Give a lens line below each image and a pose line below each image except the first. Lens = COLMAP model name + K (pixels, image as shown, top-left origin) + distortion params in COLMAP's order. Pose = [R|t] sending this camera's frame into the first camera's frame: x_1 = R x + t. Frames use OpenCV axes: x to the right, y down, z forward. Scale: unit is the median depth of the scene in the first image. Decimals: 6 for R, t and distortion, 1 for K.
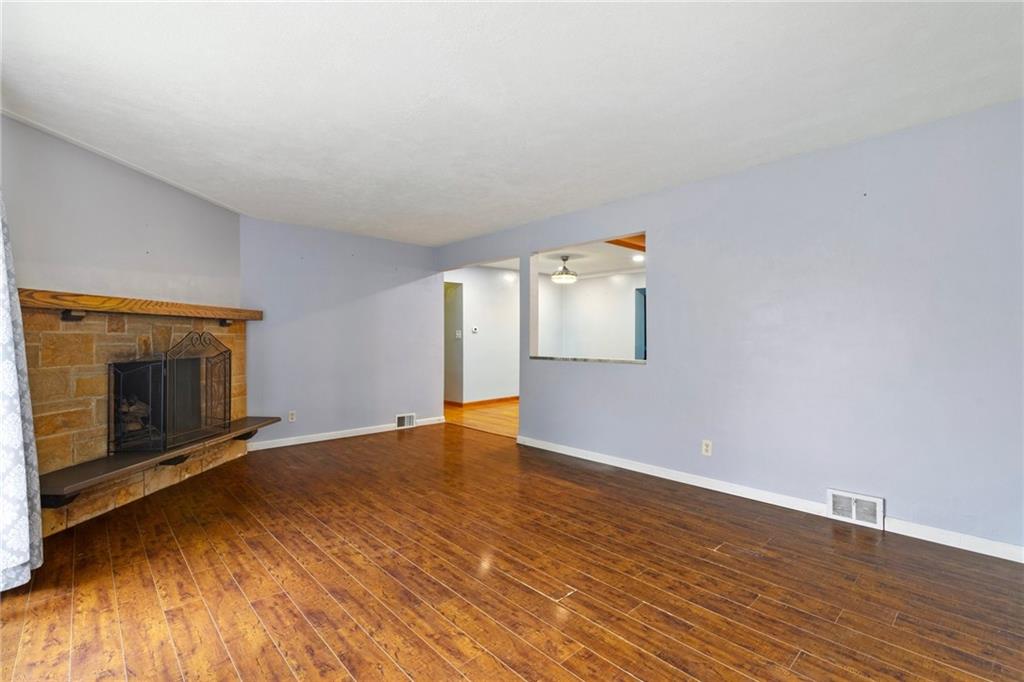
lens RADIAL K [[471.9, 0, 508.5], [0, 471.9, 340.0], [0, 0, 1]] dist [-0.001987, -0.000116]
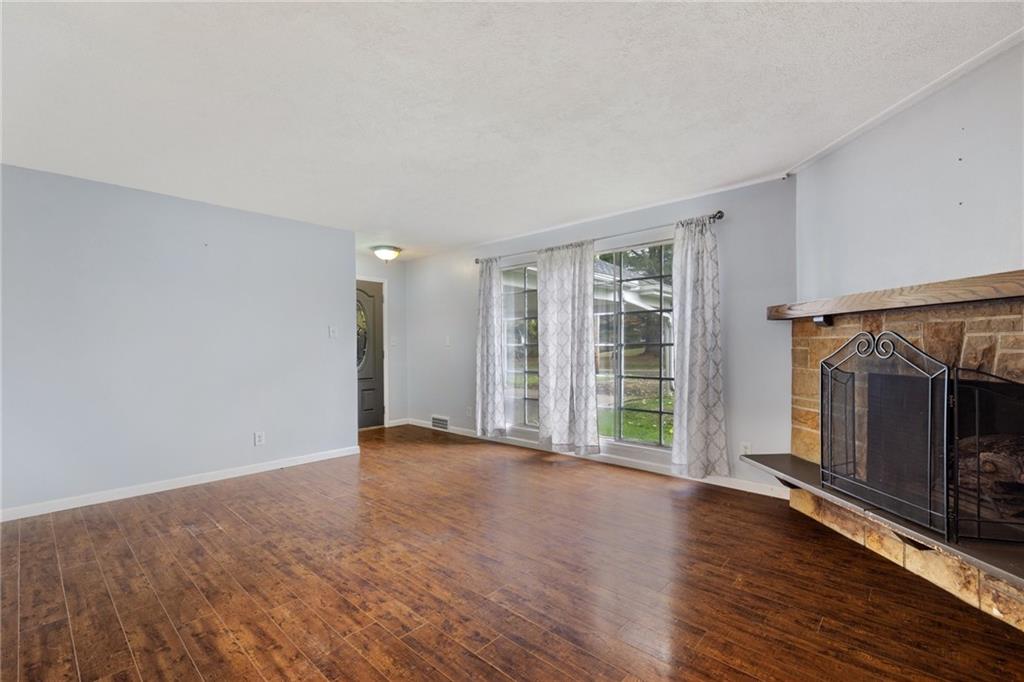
lens RADIAL K [[444.4, 0, 520.9], [0, 444.4, 343.5], [0, 0, 1]] dist [-0.002741, -0.000209]
pose [[-0.993868, 0.005132, -0.110450, -0.147842], [0.005211, 0.999986, -0.000424, -0.005330], [0.110447, -0.000997, -0.993882, 1.740587]]
